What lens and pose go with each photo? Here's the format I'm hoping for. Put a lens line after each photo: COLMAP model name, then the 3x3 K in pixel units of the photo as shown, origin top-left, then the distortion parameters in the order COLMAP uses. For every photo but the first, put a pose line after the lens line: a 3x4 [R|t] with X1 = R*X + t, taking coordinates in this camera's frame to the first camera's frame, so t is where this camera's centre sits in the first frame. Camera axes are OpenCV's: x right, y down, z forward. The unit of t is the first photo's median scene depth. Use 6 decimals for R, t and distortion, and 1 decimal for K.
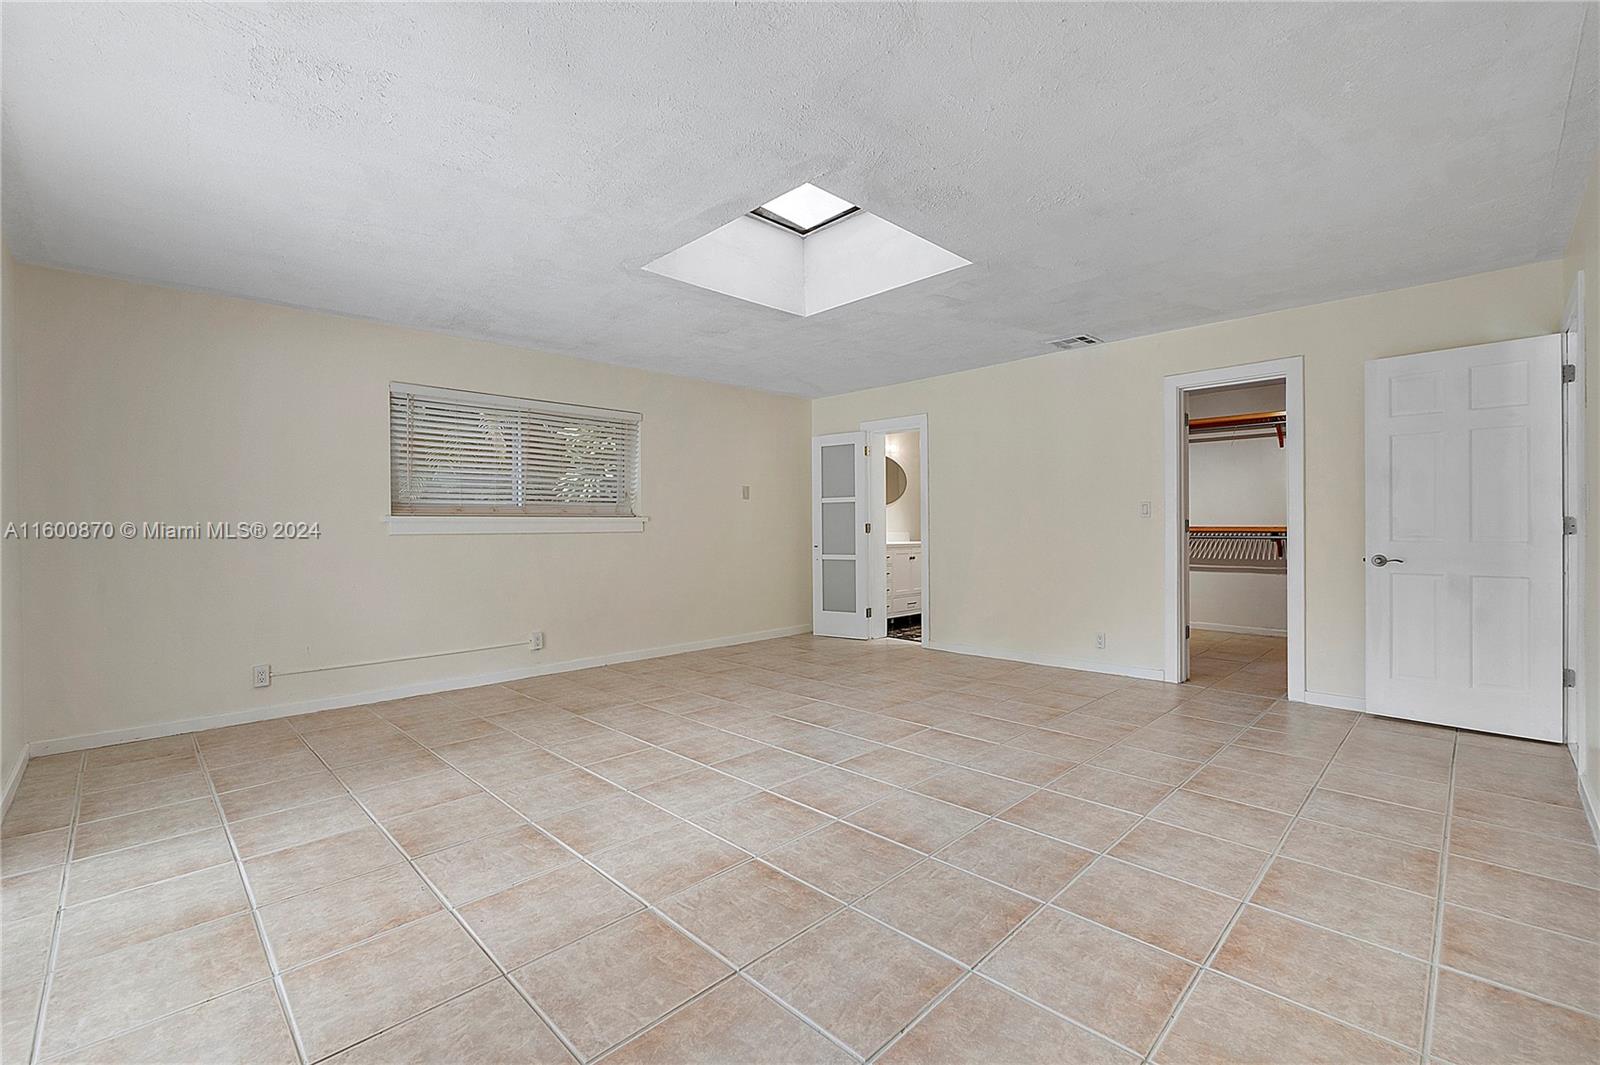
lens RADIAL K [[674.0, 0, 800.0], [0, 674.0, 530.0], [0, 0, 1]] dist [-0.004958, -0.001913]
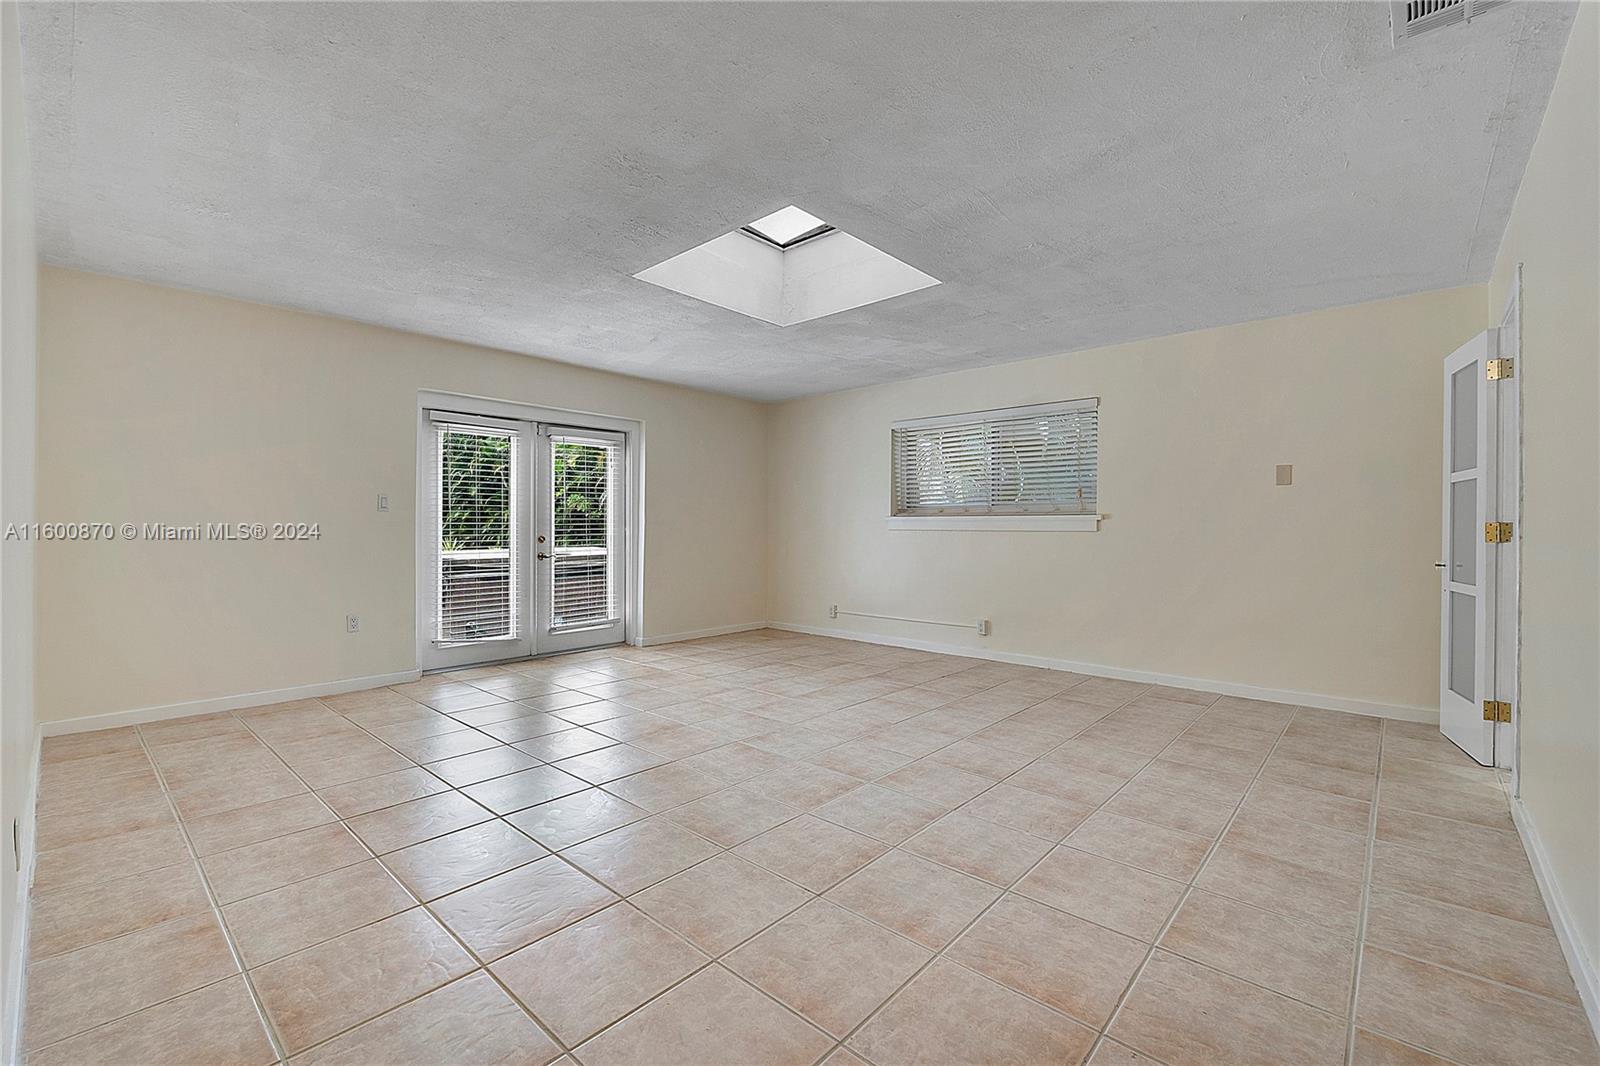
lens RADIAL K [[674.0, 0, 800.1], [0, 674.0, 528.4], [0, 0, 1]] dist [-0.004958, -0.001913]
pose [[0.059342, 0.010662, -0.998181, 1.007489], [-0.007134, 0.999922, 0.010256, -0.011601], [0.998212, 0.006513, 0.059413, 0.902592]]
